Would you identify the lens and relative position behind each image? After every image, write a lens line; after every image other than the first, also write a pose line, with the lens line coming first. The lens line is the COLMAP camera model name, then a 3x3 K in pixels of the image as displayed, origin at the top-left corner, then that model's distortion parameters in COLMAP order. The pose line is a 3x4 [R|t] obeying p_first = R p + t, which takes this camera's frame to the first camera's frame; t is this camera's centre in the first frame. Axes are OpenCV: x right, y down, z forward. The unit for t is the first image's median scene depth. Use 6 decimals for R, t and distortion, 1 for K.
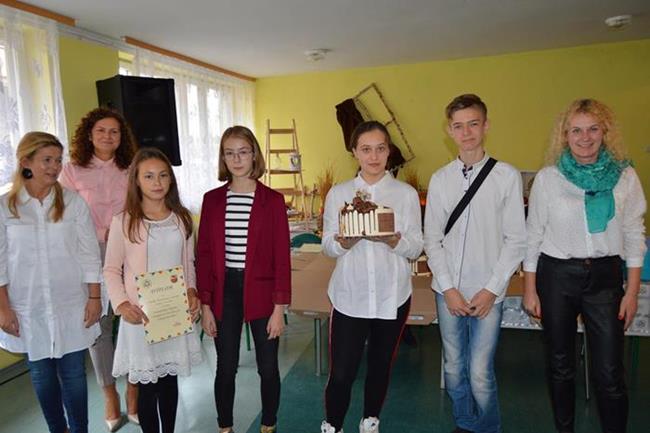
lens RADIAL K [[522.4, 0, 325.0], [0, 522.4, 216.5], [0, 0, 1]] dist [-0.005375, -0.000978]
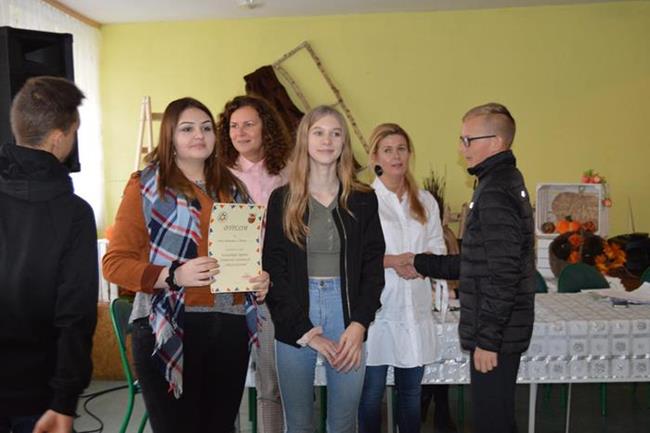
lens RADIAL K [[1028.3, 0, 325.0], [0, 1028.3, 216.5], [0, 0, 1]] dist [-0.016091, -0.131776]
pose [[0.964581, -0.002443, 0.263777, -0.208915], [0.018122, 0.998208, -0.057022, 0.020281], [-0.263165, 0.059783, 0.962897, -0.164247]]
